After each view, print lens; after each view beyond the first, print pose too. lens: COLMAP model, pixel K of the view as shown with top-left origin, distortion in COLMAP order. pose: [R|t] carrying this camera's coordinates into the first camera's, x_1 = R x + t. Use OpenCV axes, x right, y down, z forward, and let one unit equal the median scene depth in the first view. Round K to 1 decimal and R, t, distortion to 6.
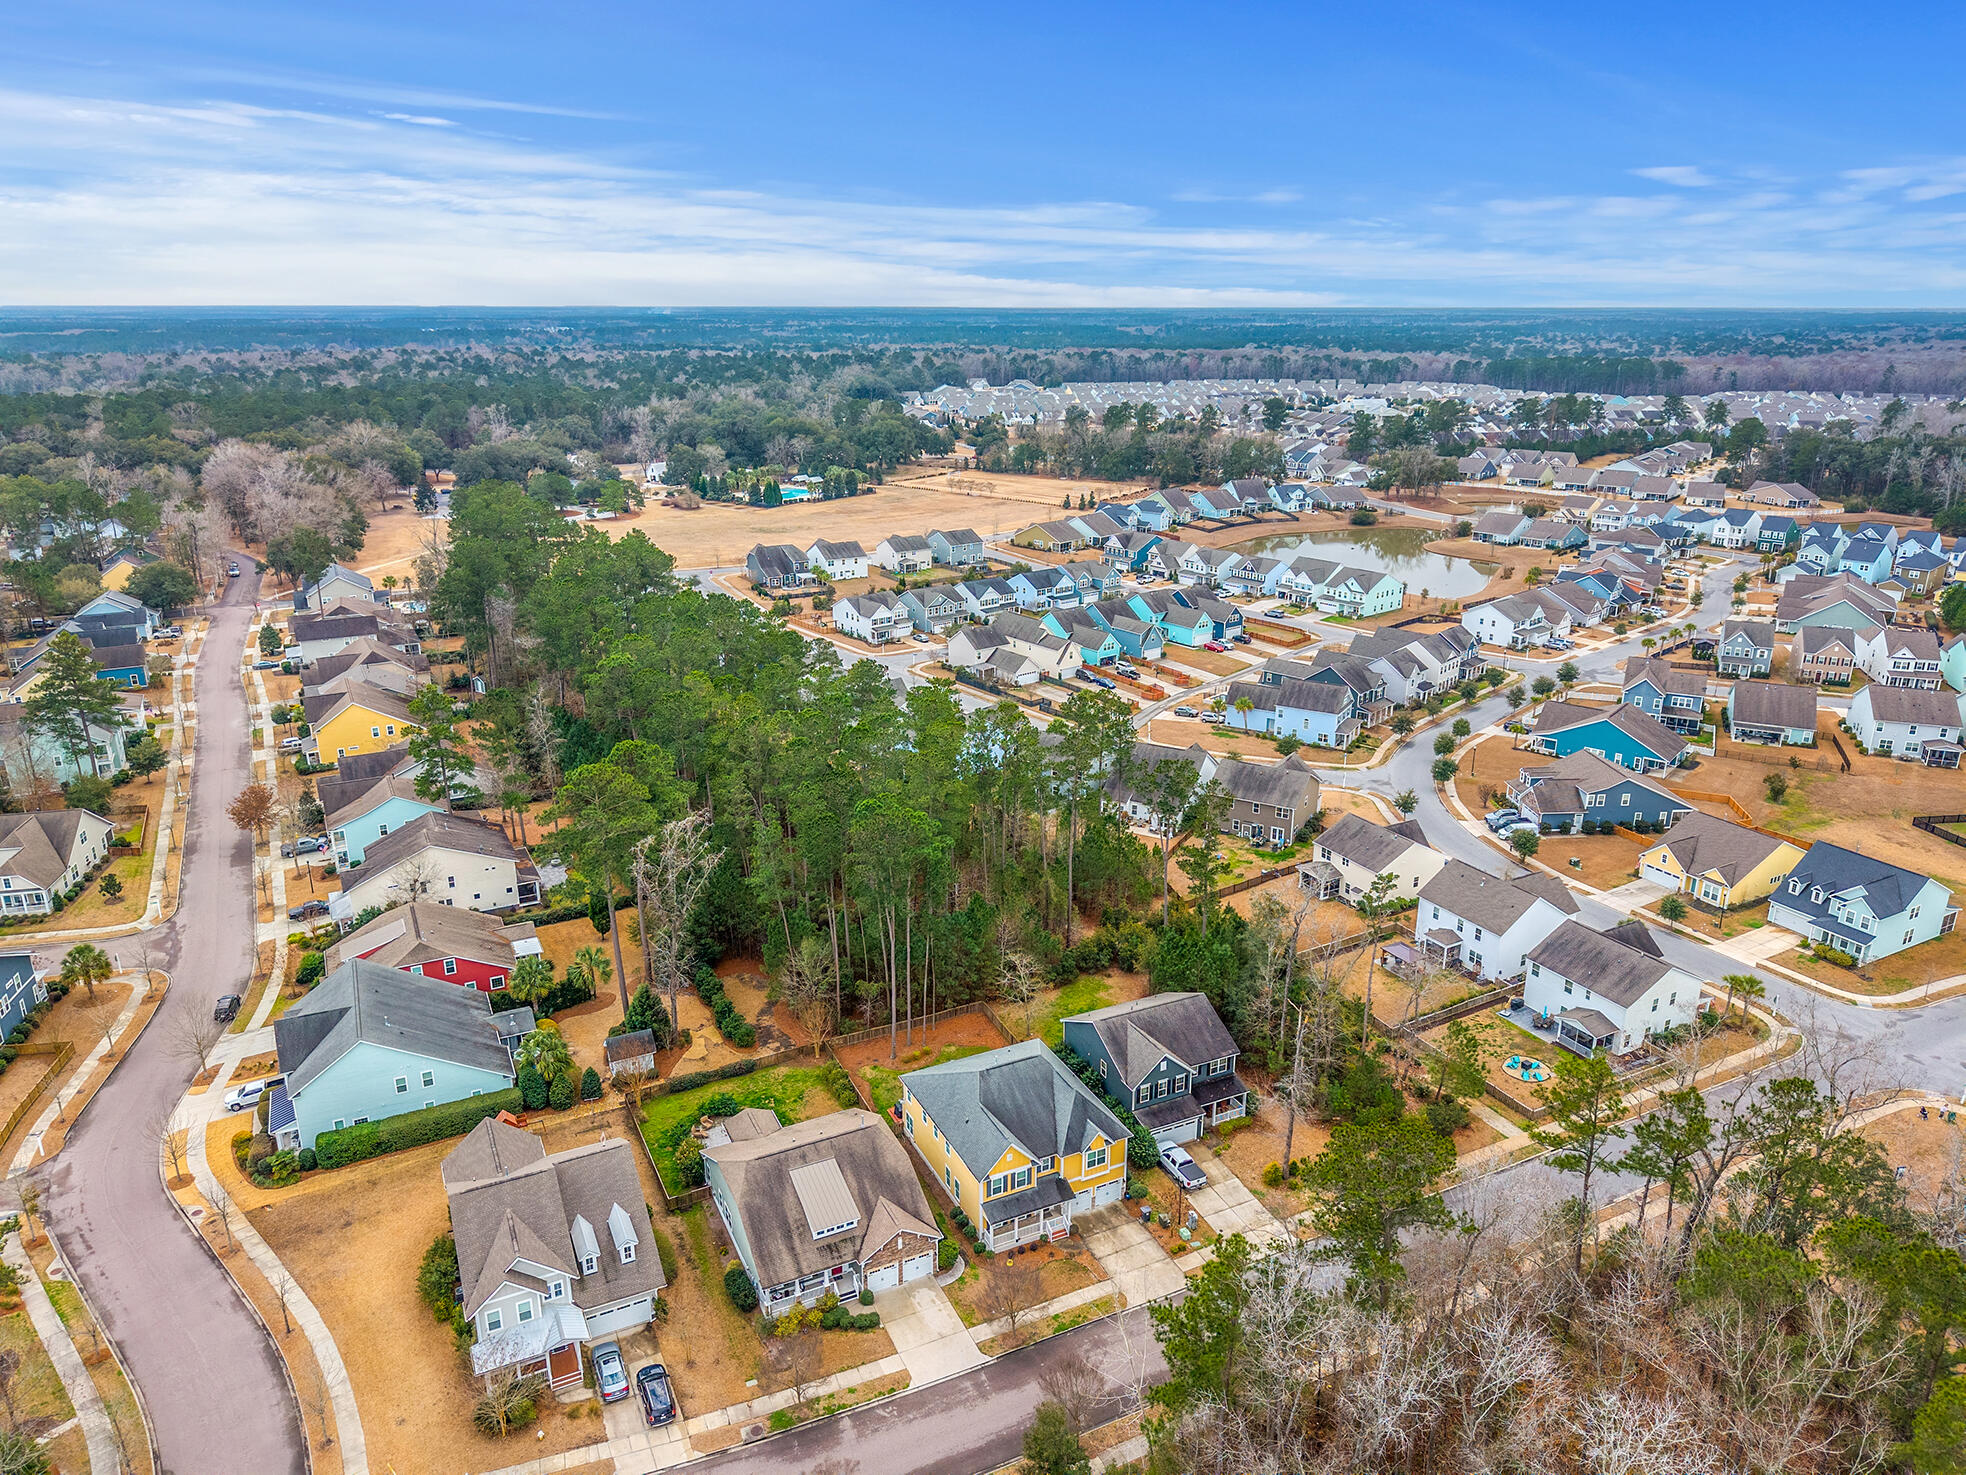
lens RADIAL K [[1307.4, 0, 995.2], [0, 1307.4, 750.7], [0, 0, 1]] dist [0.008765, -0.011848]
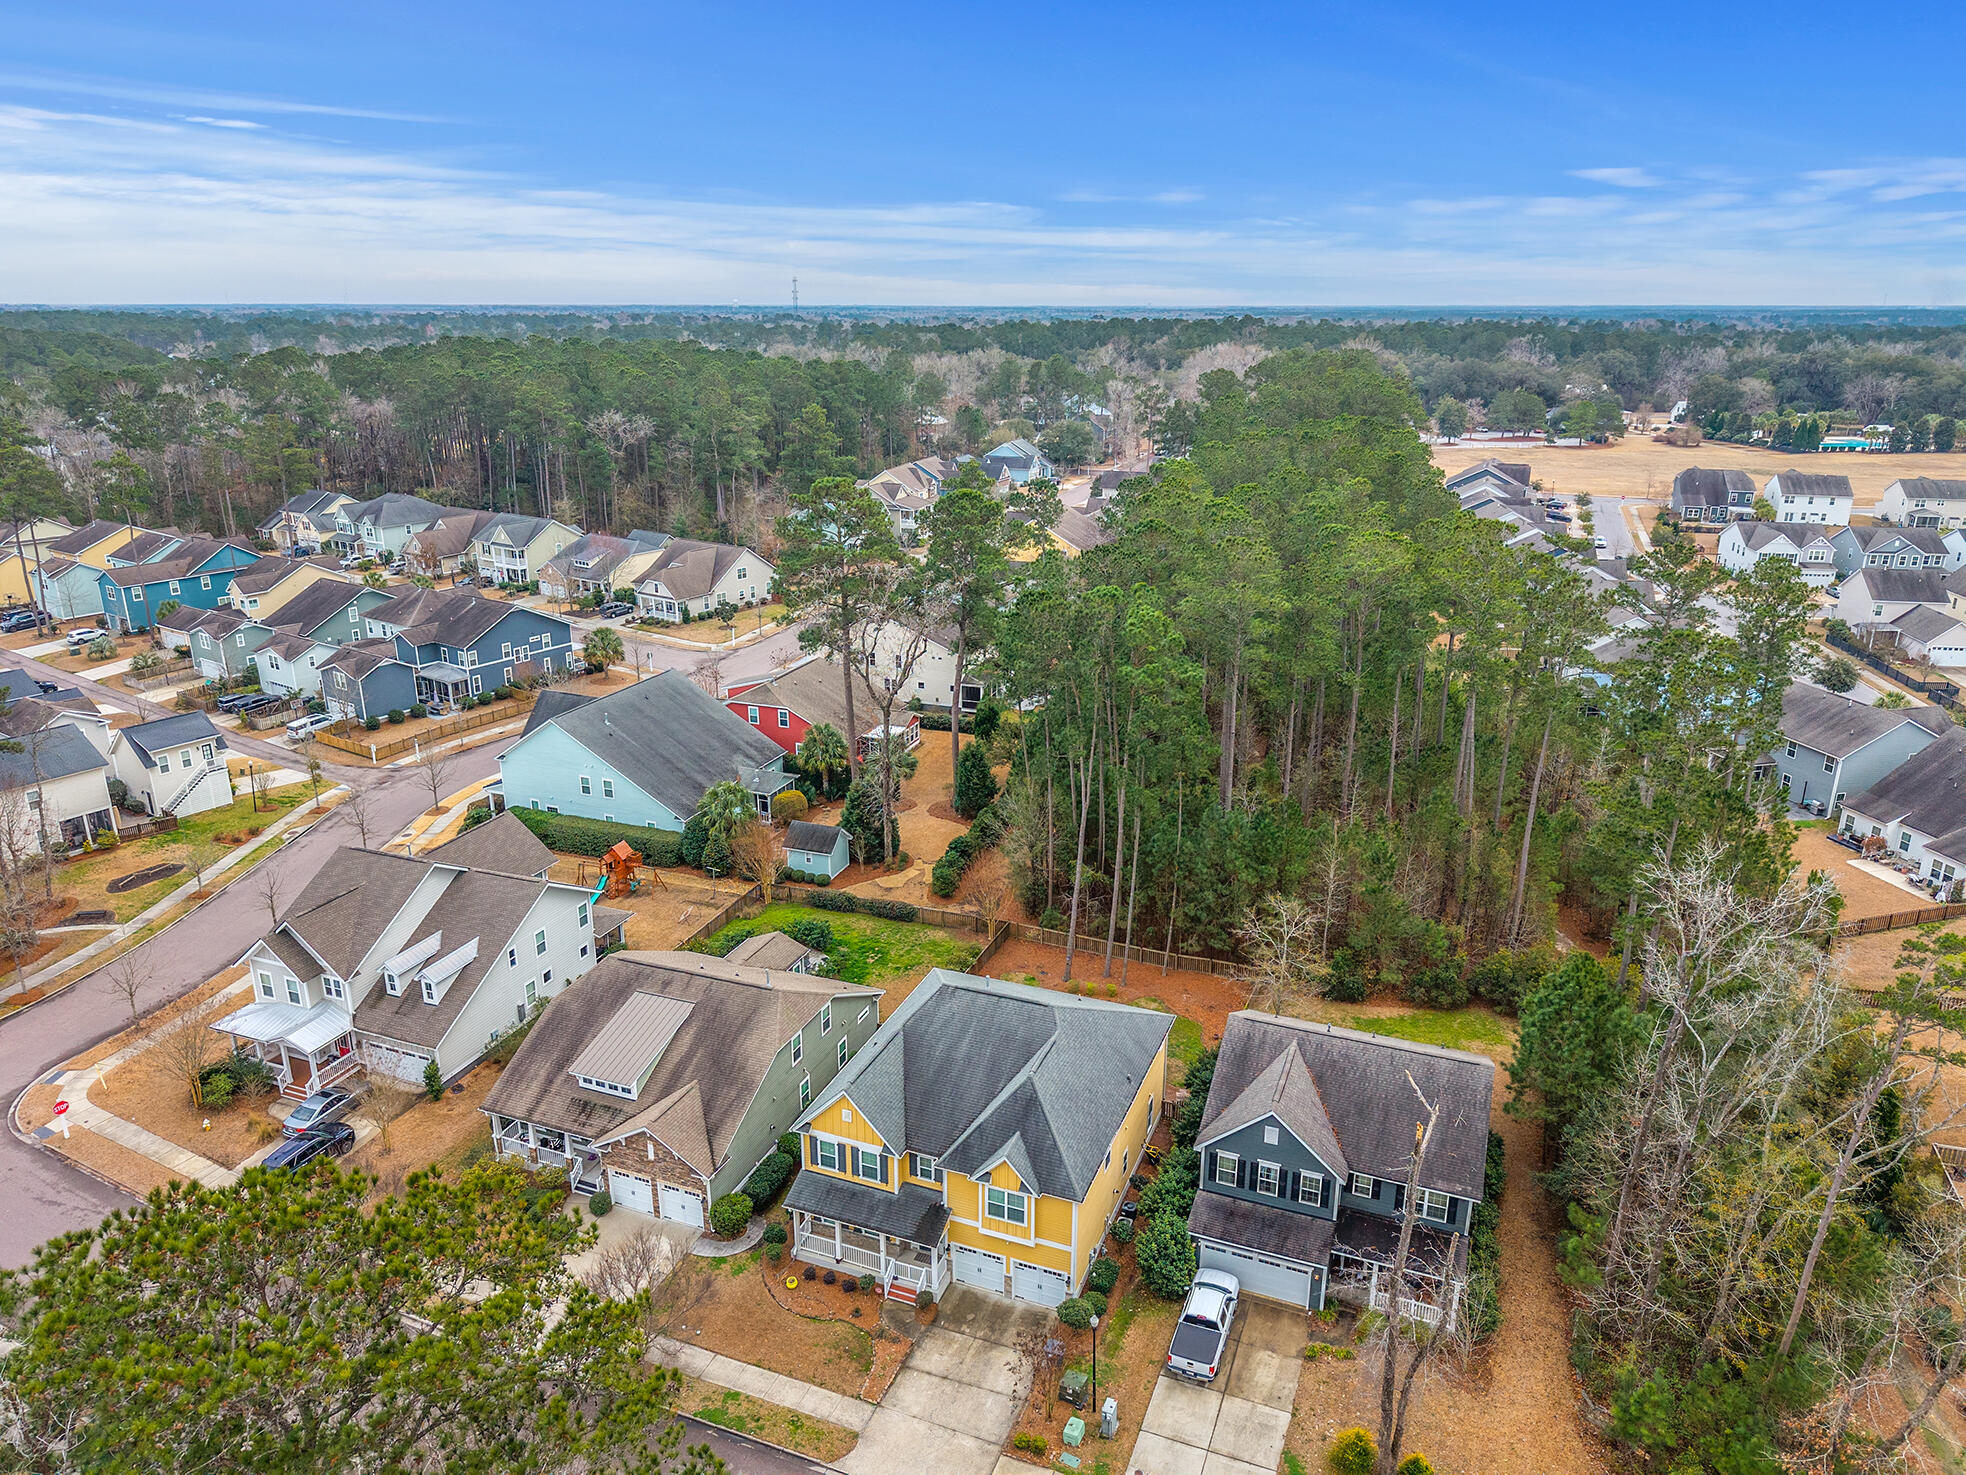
lens RADIAL K [[1307.4, 0, 986.6], [0, 1307.4, 734.9], [0, 0, 1]] dist [0.008765, -0.011848]
pose [[0.667347, 0.227596, -0.709118, 0.307267], [-0.234422, 0.967954, 0.090057, 0.058768], [0.706890, 0.106134, 0.699315, 0.450129]]
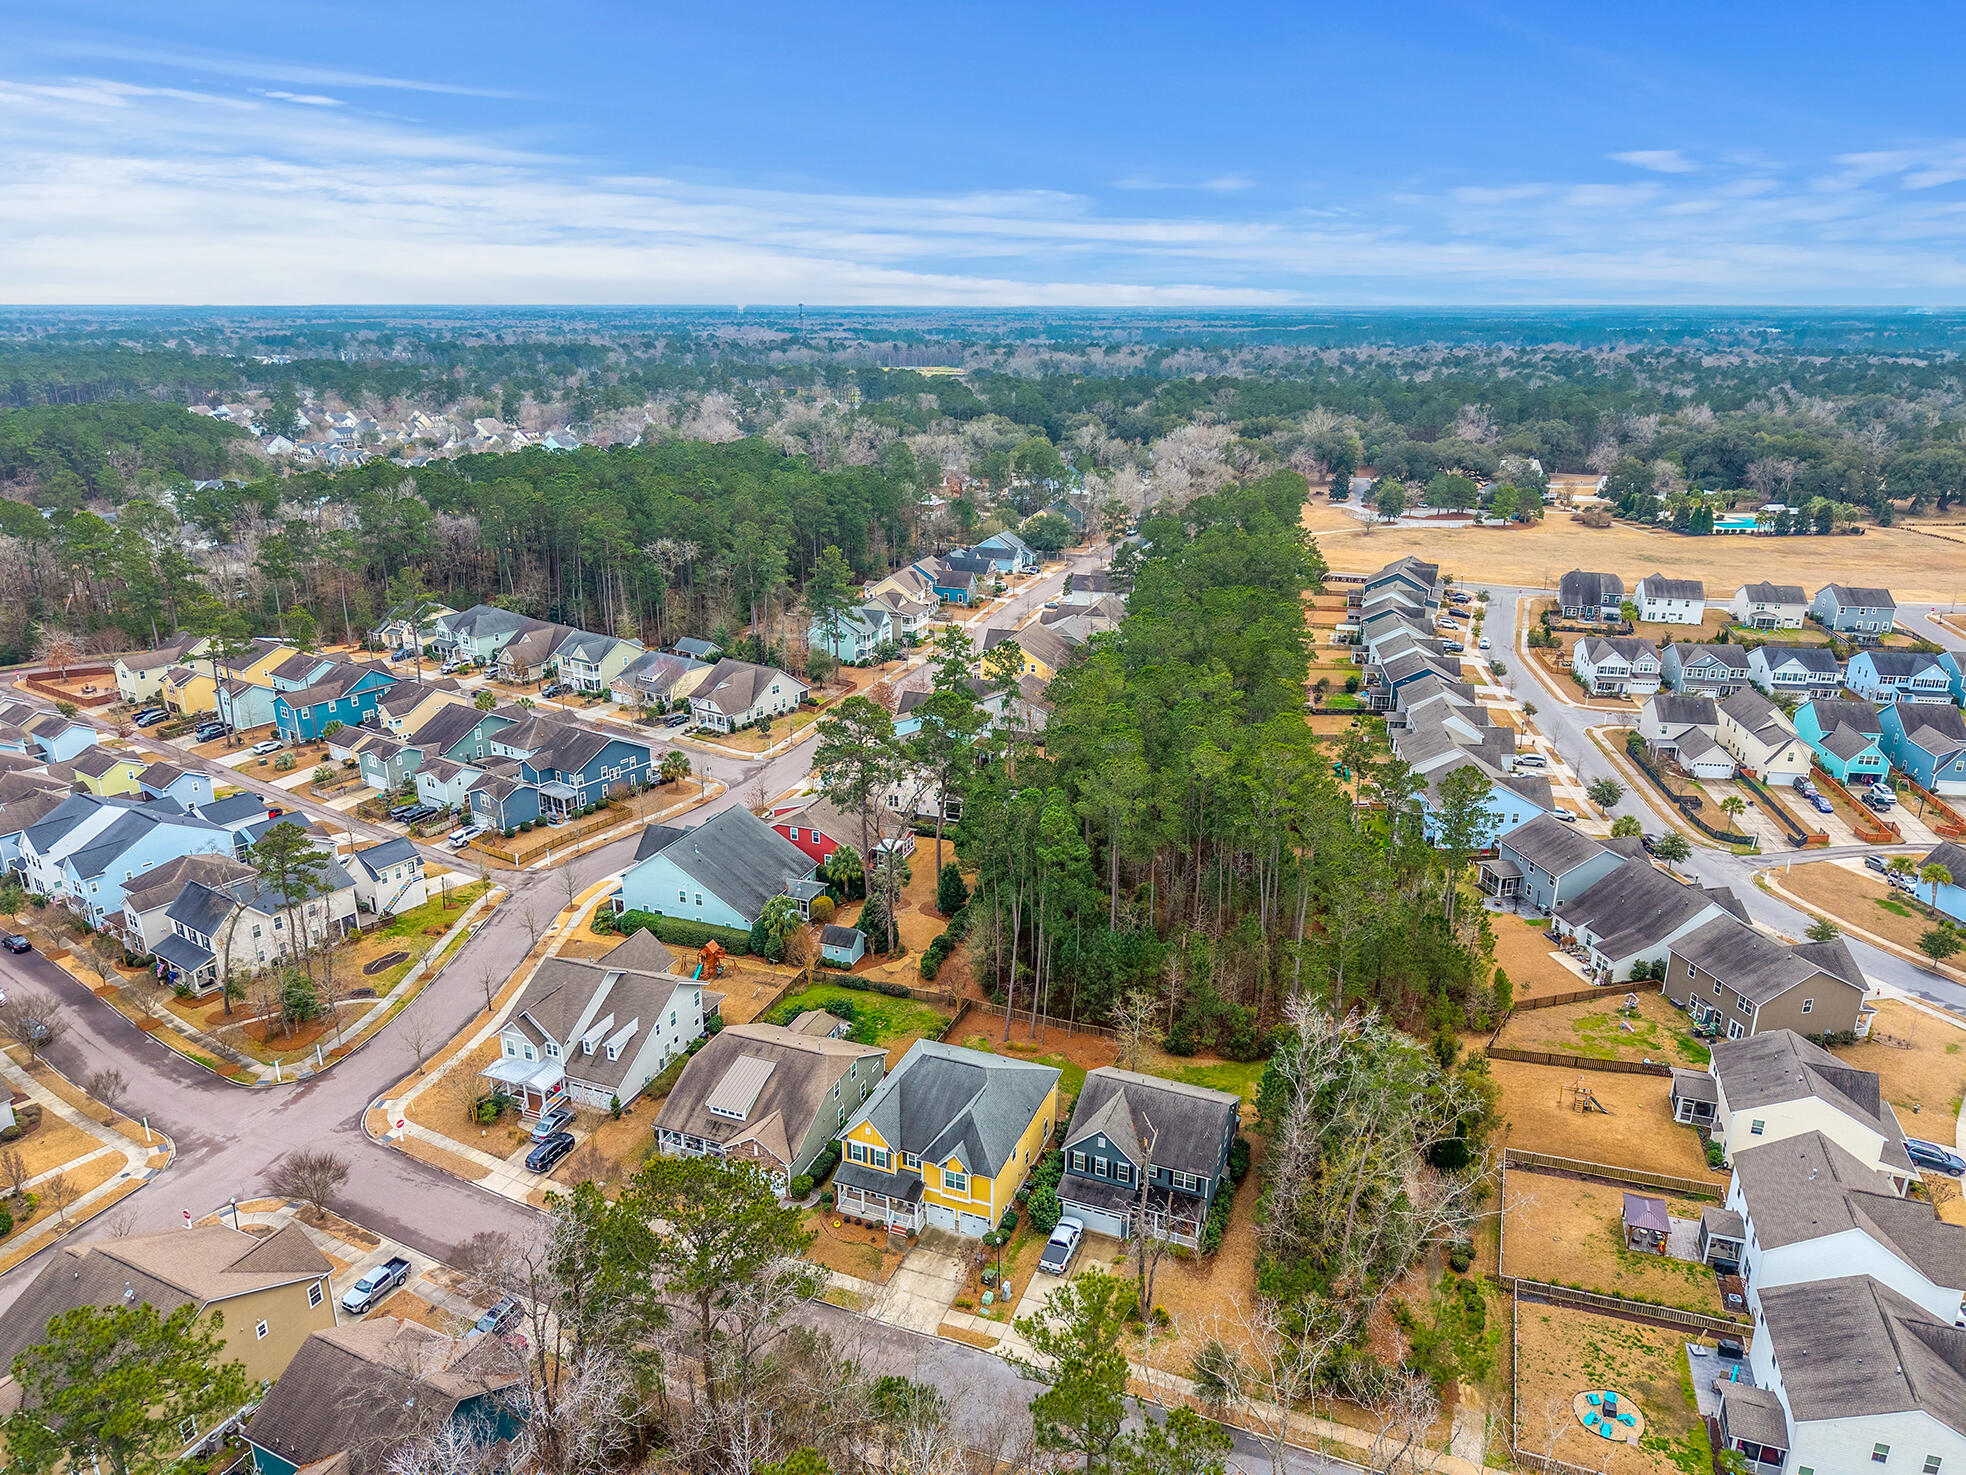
lens RADIAL K [[1307.4, 0, 988.0], [0, 1307.4, 727.7], [0, 0, 1]] dist [0.008765, -0.011848]
pose [[0.666138, 0.226654, -0.710555, 0.537428], [-0.236857, 0.967676, 0.086620, -0.081734], [0.707219, 0.110599, 0.698290, 0.220966]]
